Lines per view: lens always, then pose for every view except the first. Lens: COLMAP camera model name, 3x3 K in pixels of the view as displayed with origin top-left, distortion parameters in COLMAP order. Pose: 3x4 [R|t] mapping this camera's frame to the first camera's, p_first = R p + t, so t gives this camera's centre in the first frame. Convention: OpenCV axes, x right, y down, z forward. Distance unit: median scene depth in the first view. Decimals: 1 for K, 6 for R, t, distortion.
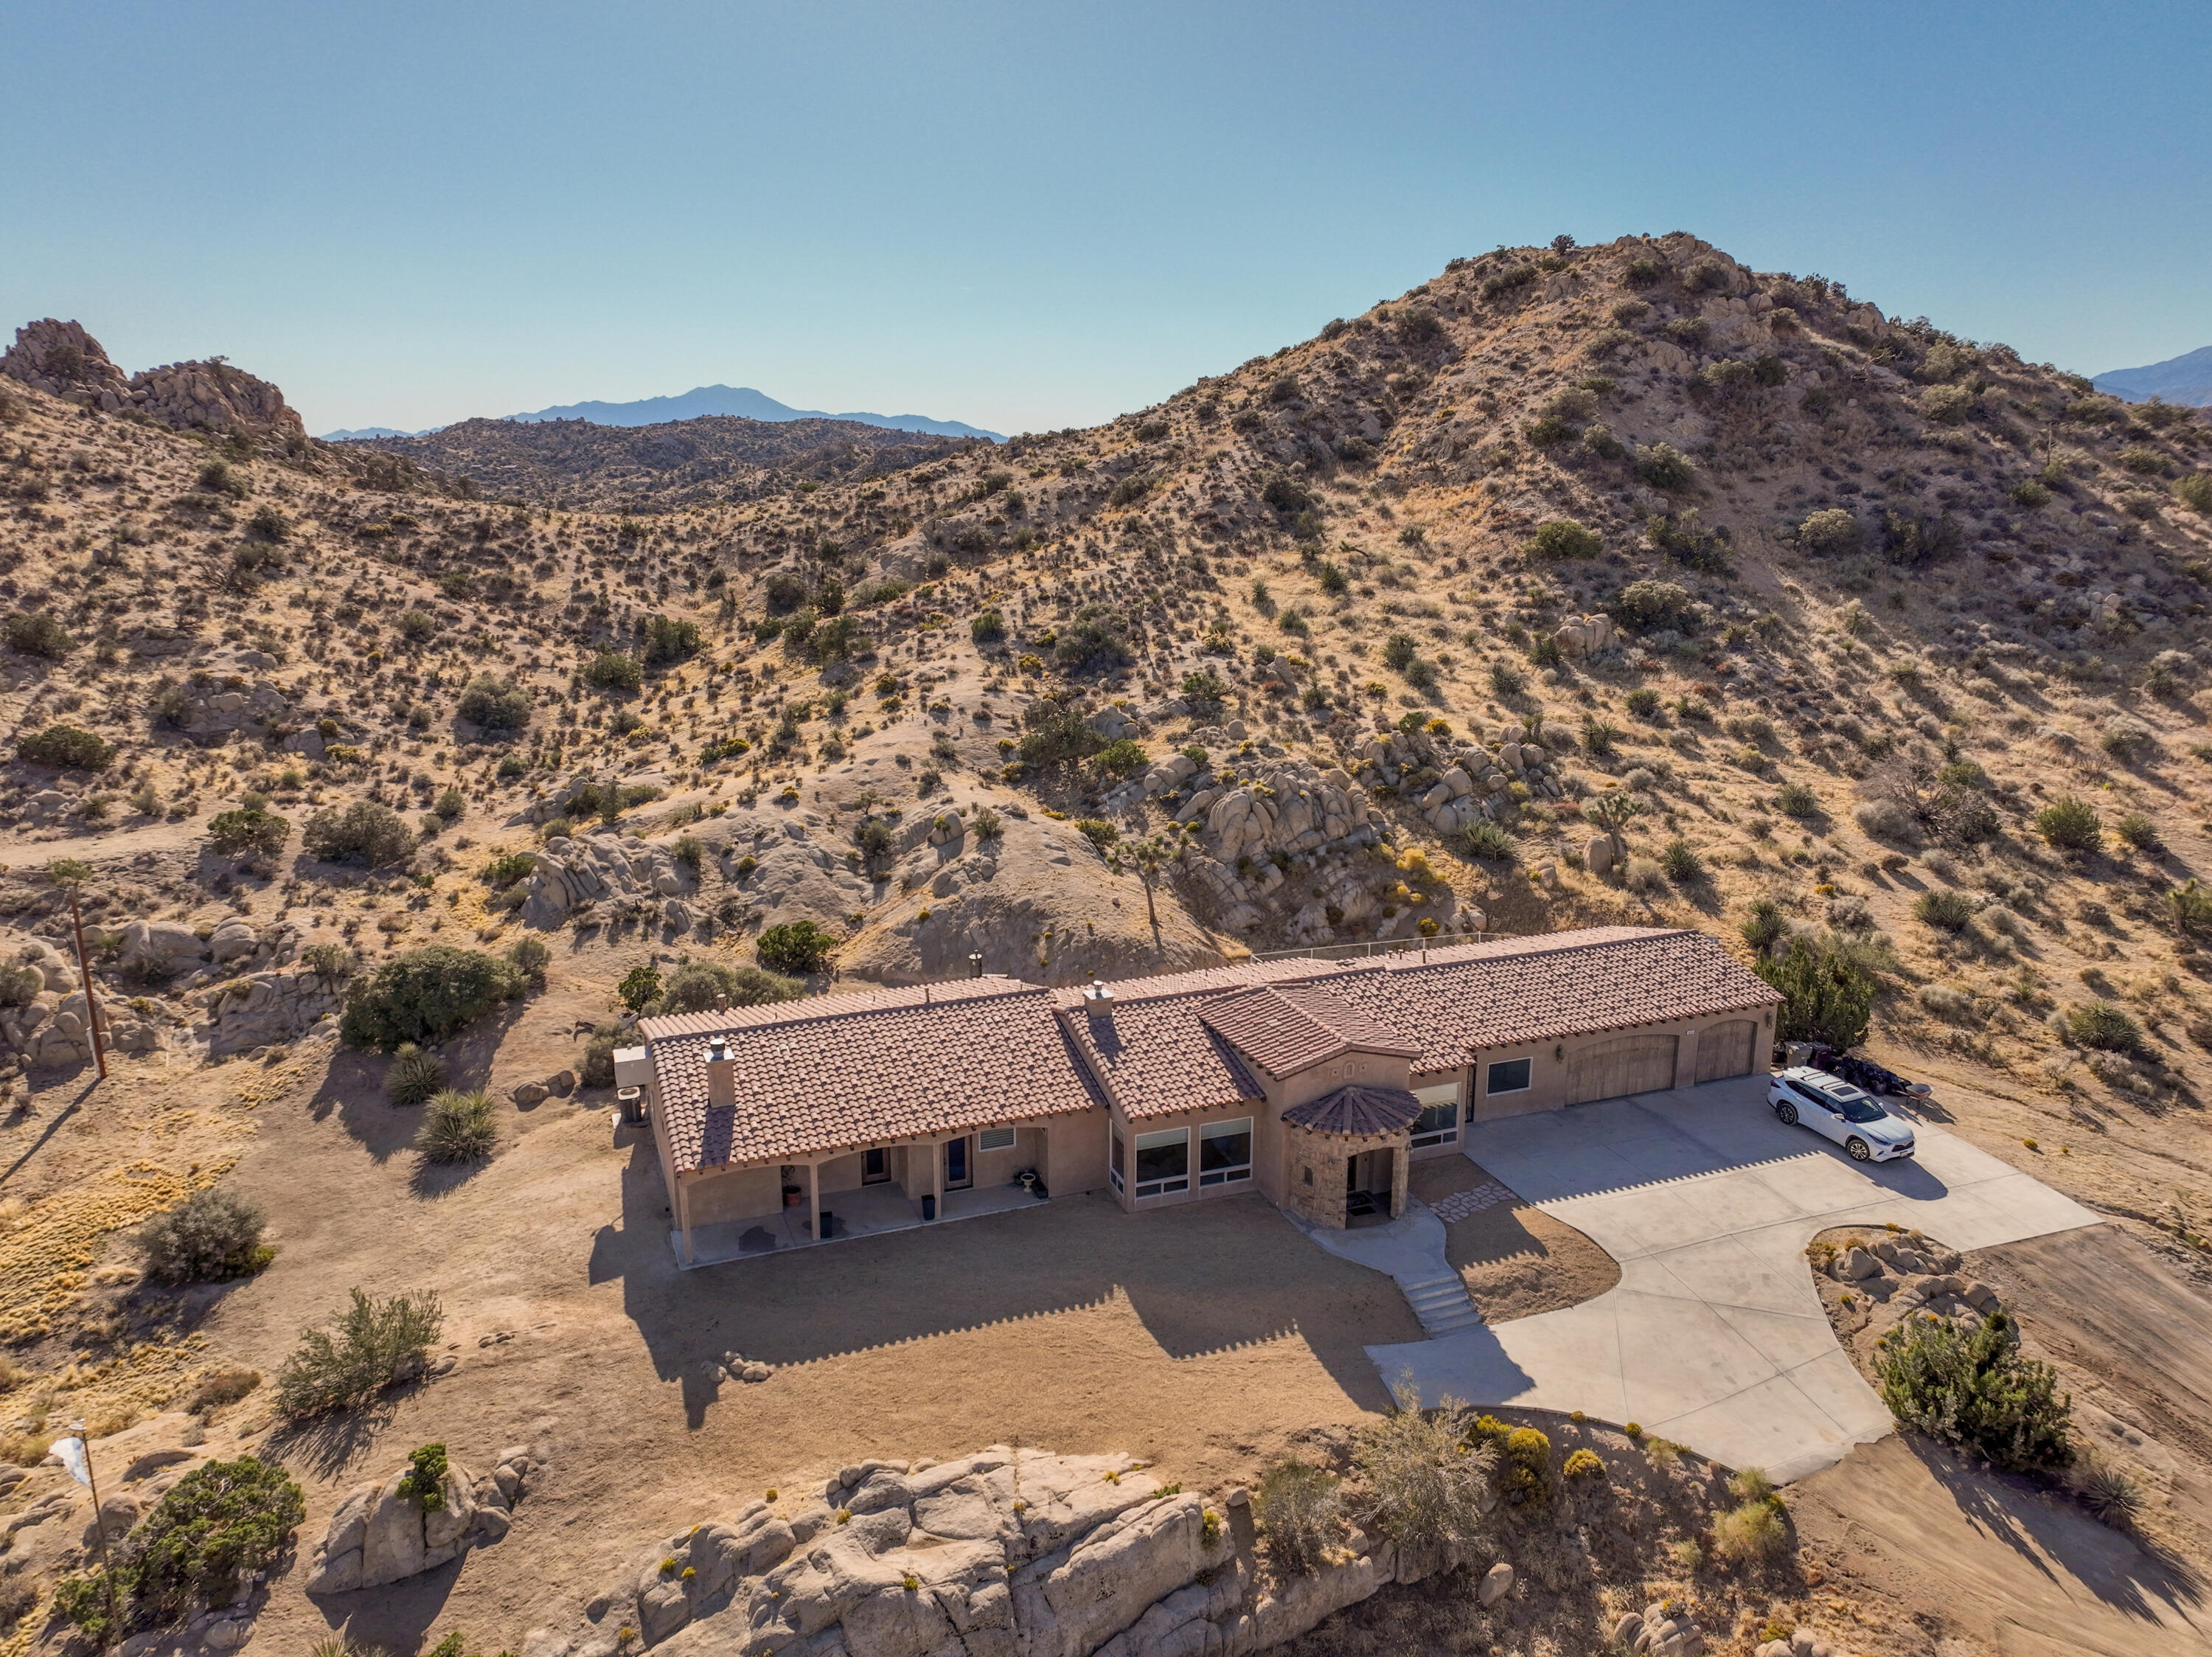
lens RADIAL K [[1554.9, 0, 1105.3], [0, 1554.9, 828.1], [0, 0, 1]] dist [-0.004895, 0.022547]
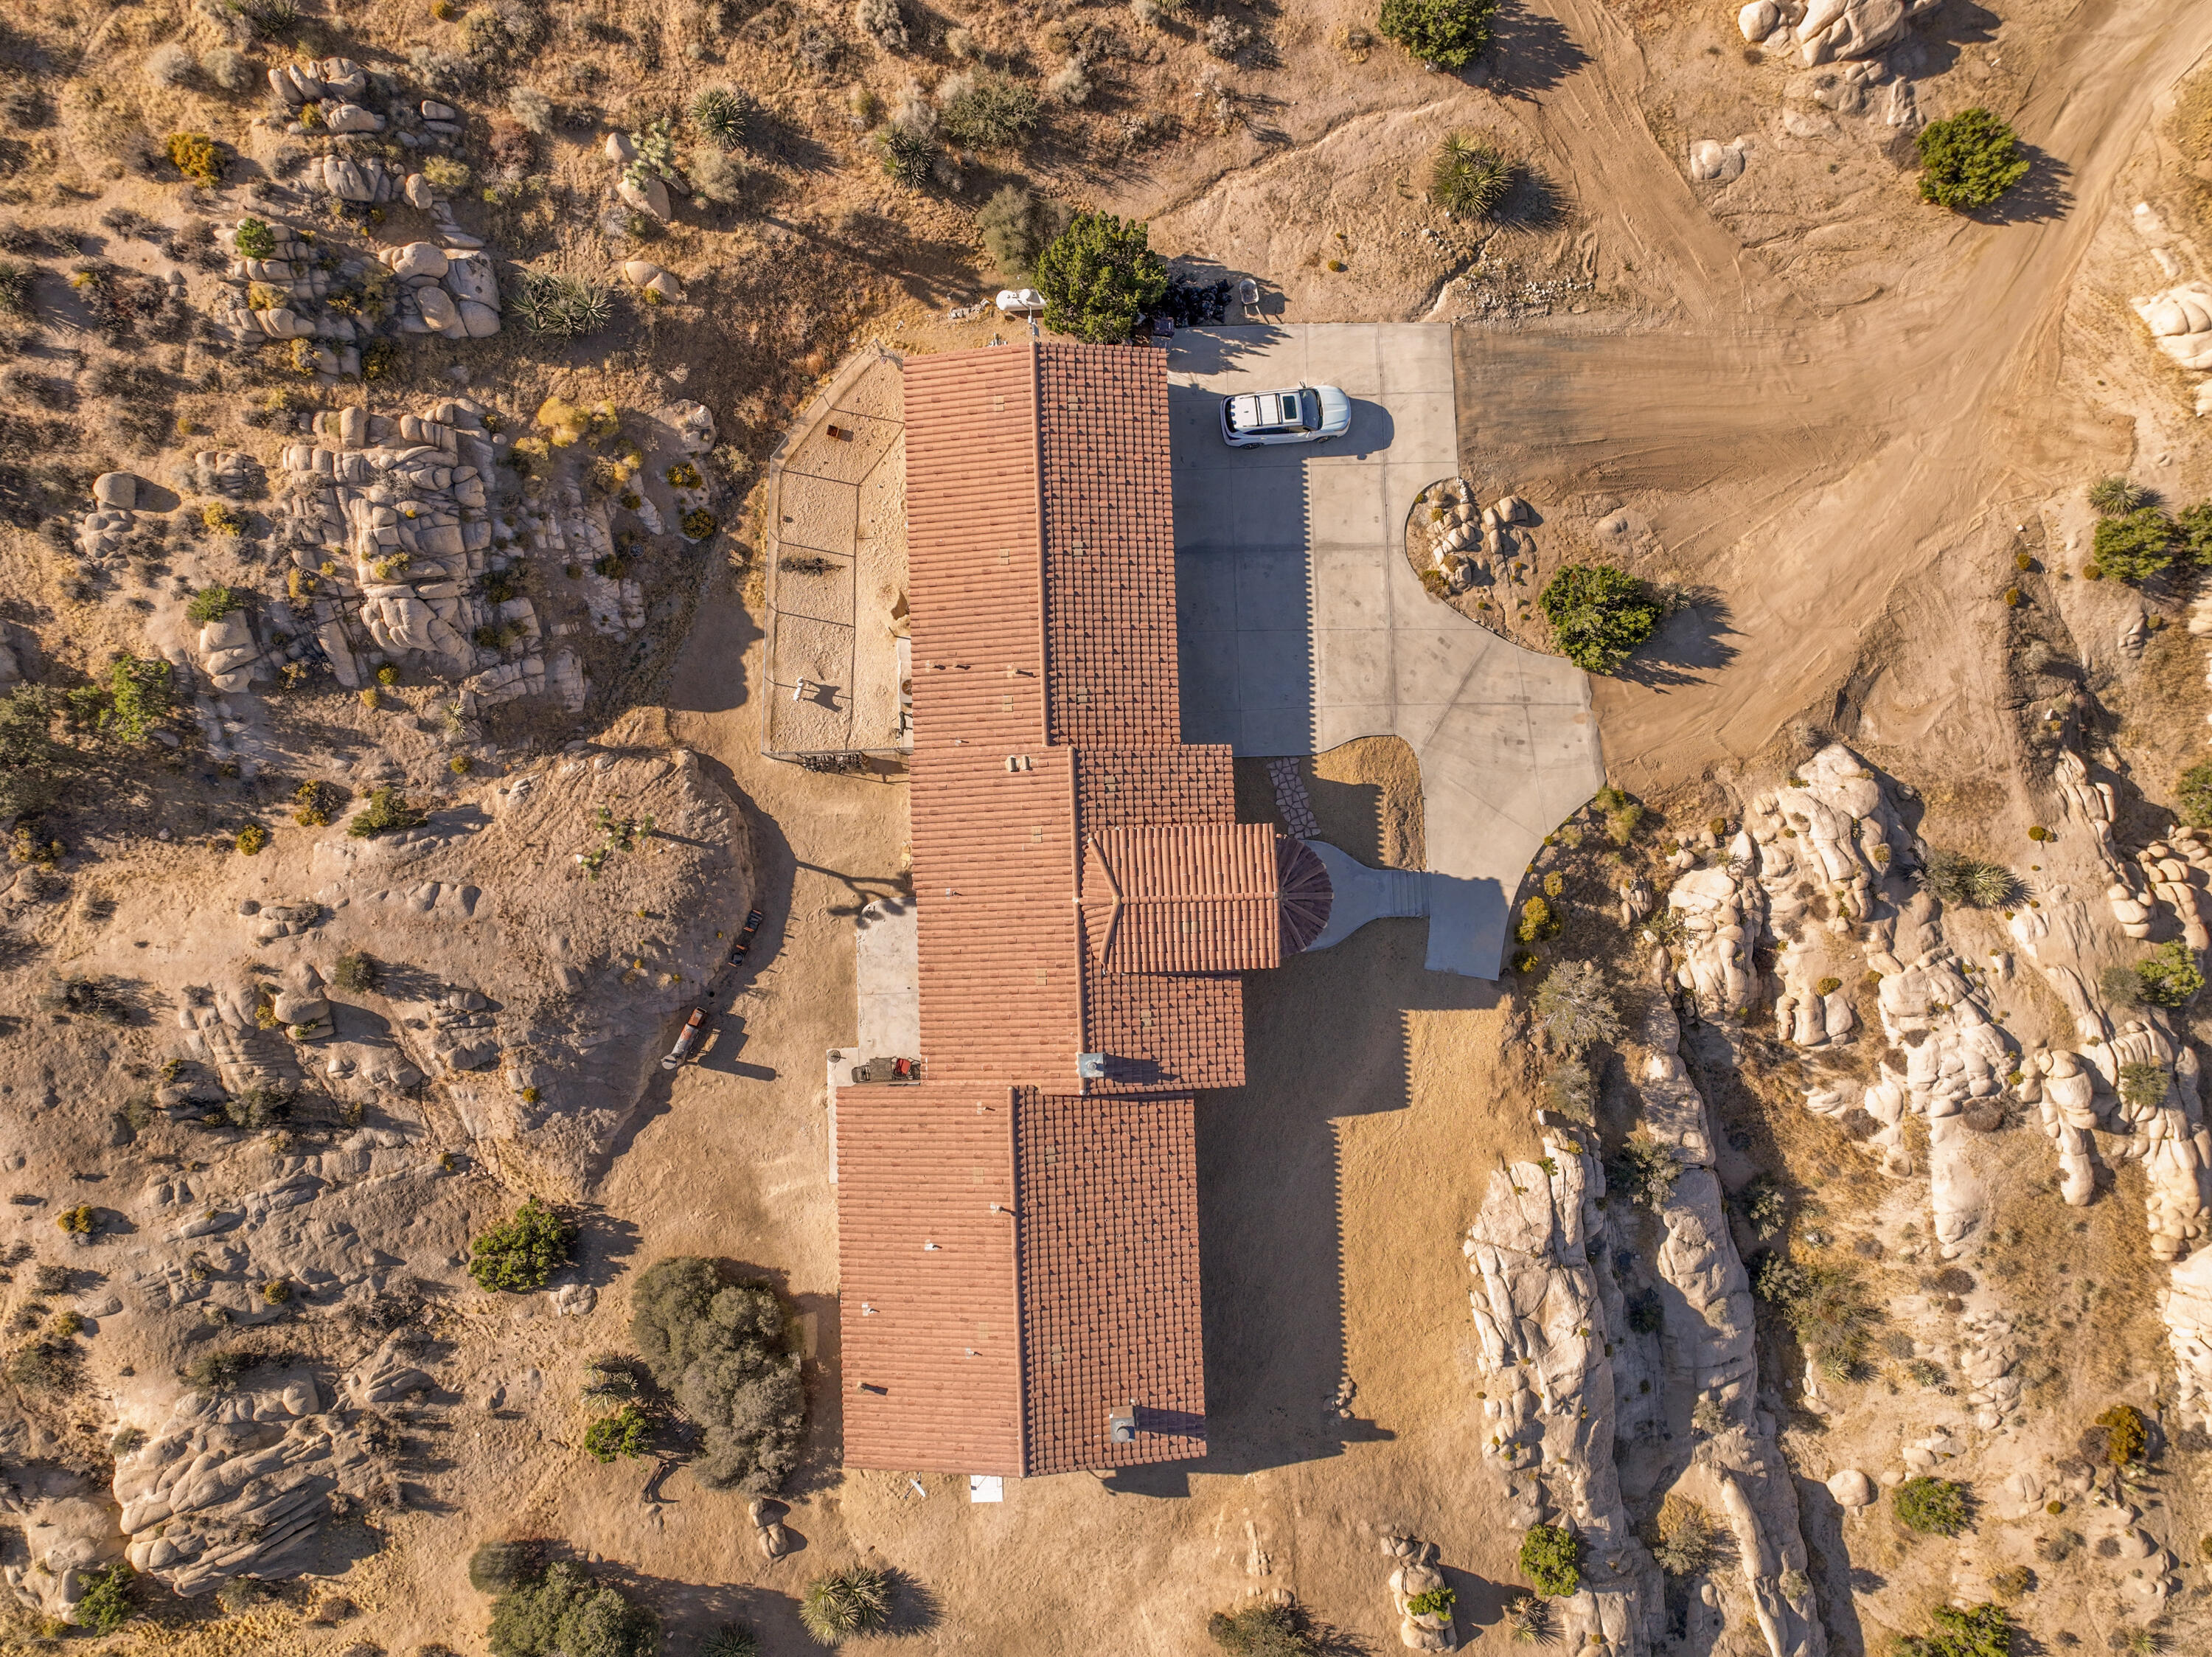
lens RADIAL K [[1554.9, 0, 1105.8], [0, 1554.9, 833.3], [0, 0, 1]] dist [-0.004895, 0.022547]
pose [[0.329645, -0.942423, 0.056329, 0.054432], [0.217776, 0.133958, 0.966762, -0.578473], [-0.918645, -0.306421, 0.249395, 0.488525]]
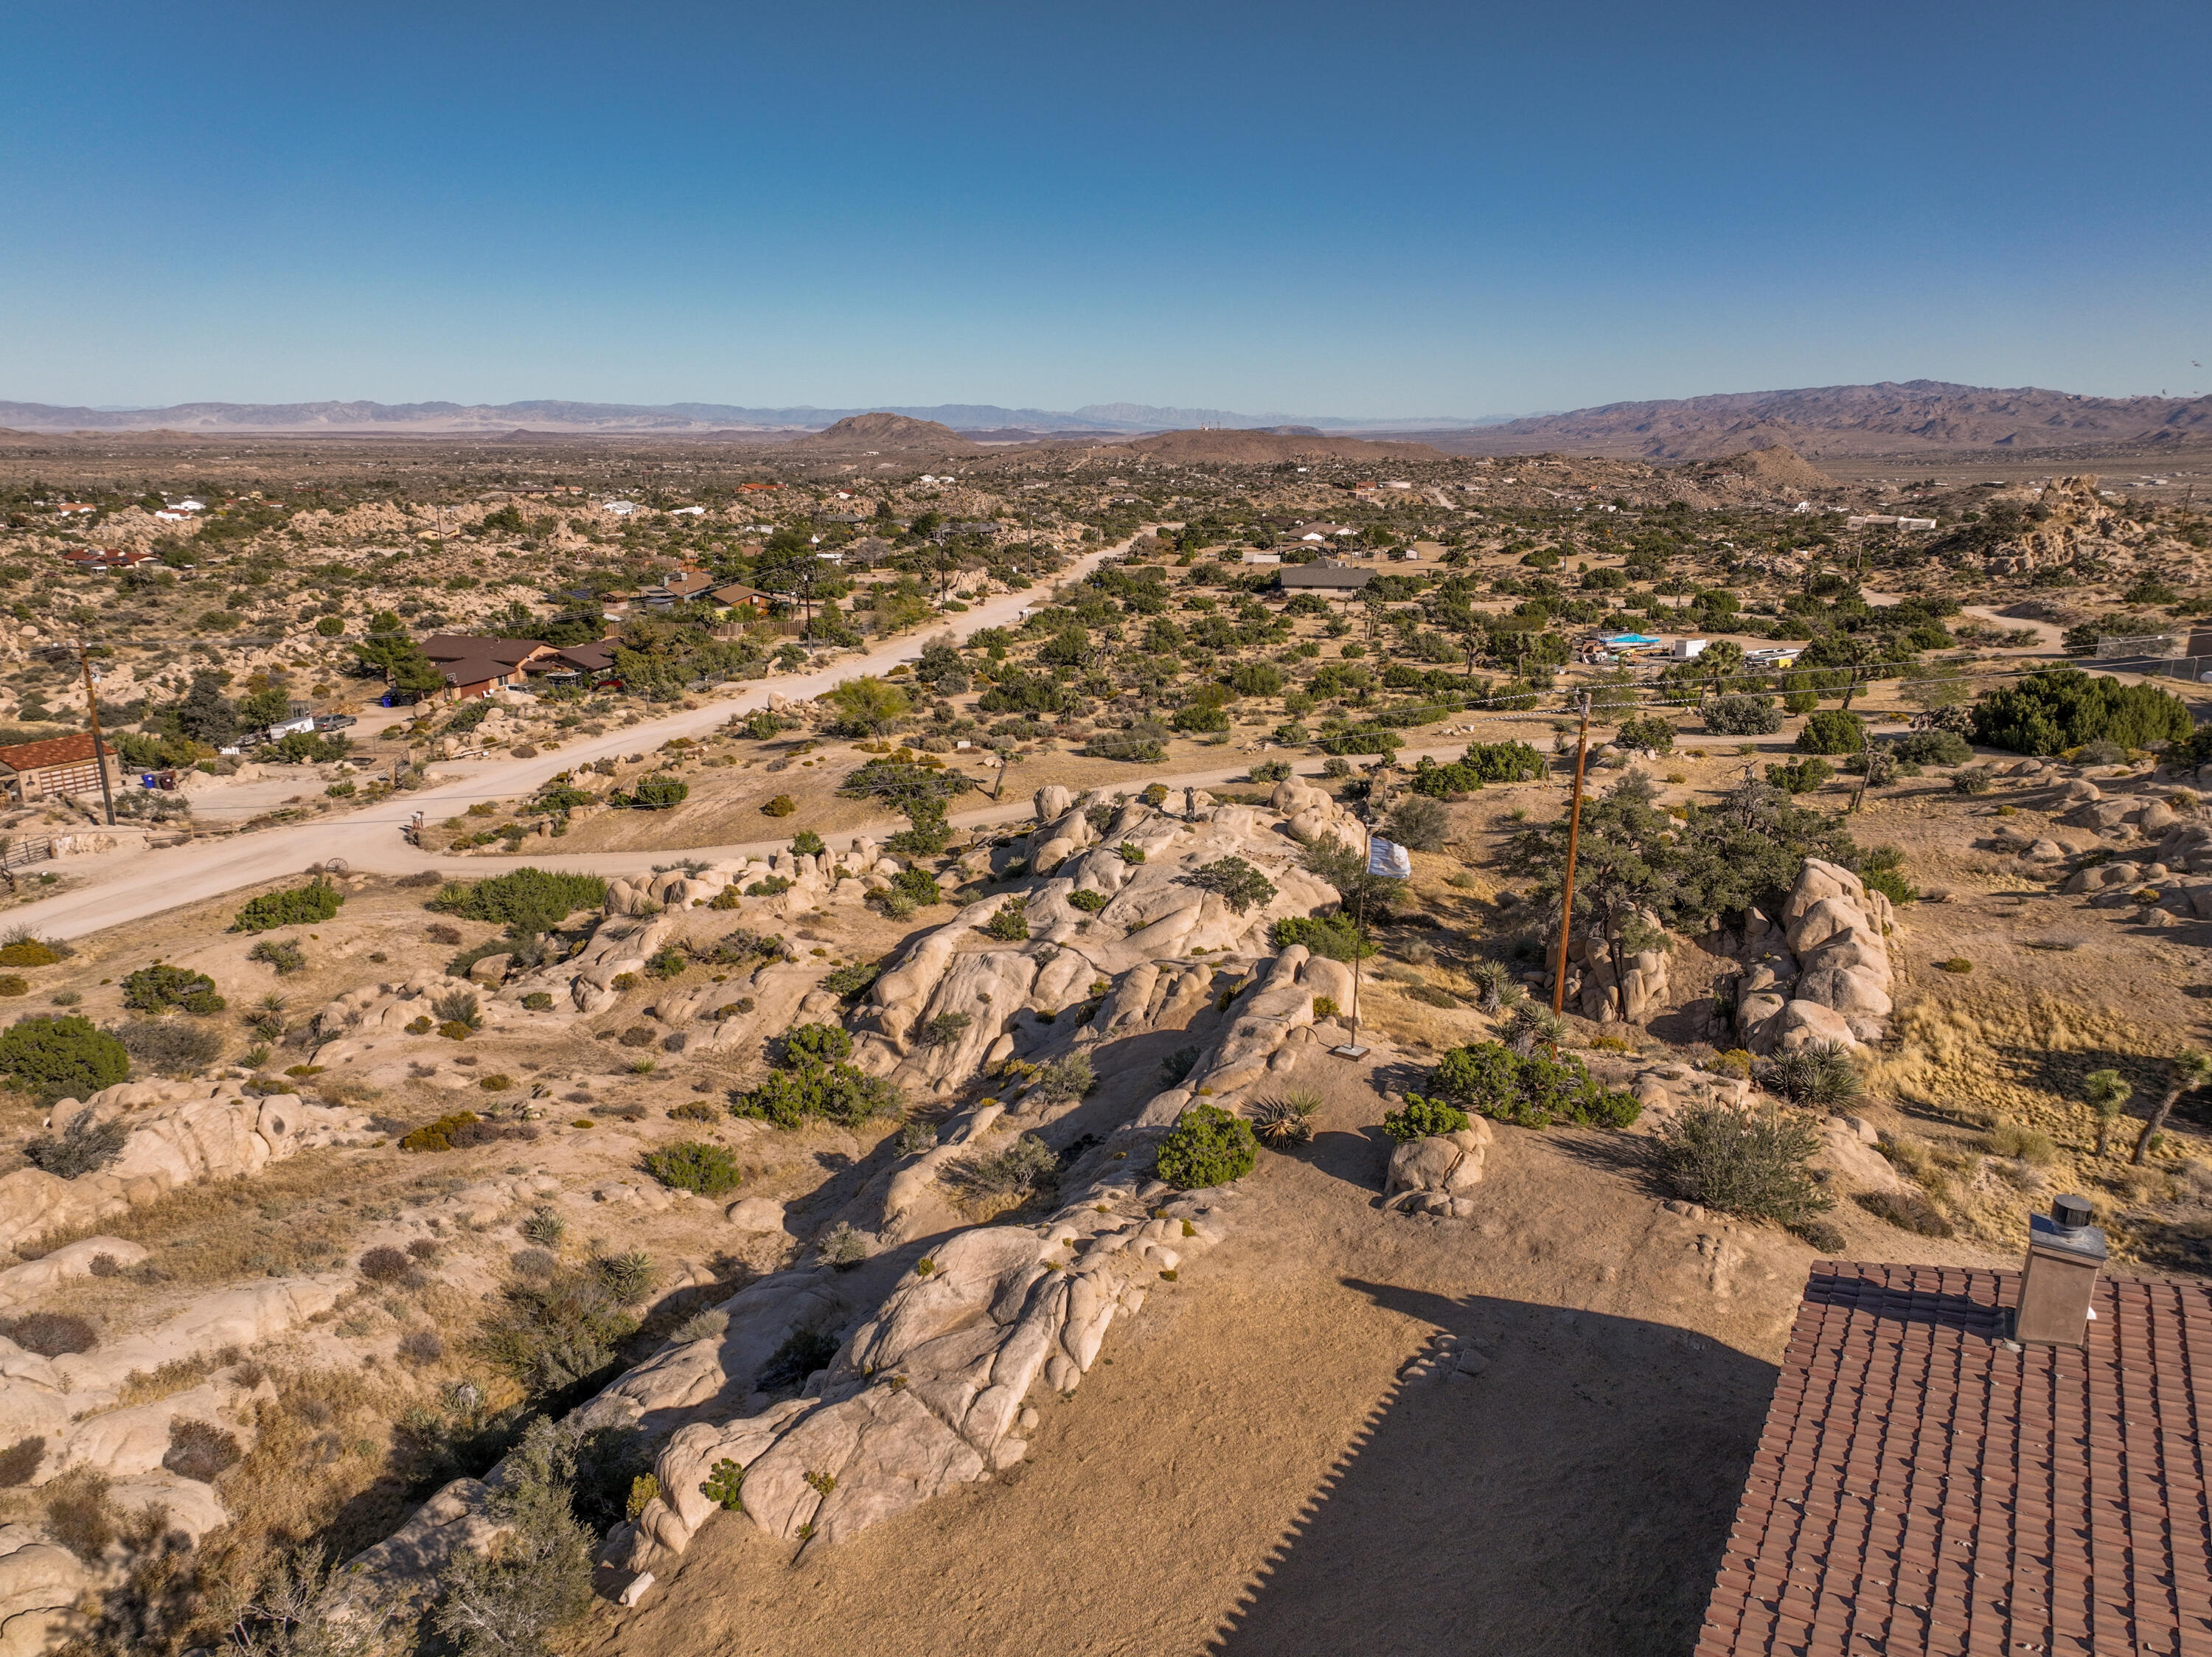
lens RADIAL K [[1554.9, 0, 1103.9], [0, 1554.9, 824.8], [0, 0, 1]] dist [-0.004895, 0.022547]
pose [[-0.791710, 0.155607, -0.590747, 0.112239], [-0.147293, 0.889863, 0.431797, -0.056962], [0.592874, 0.428871, -0.681593, 0.616886]]
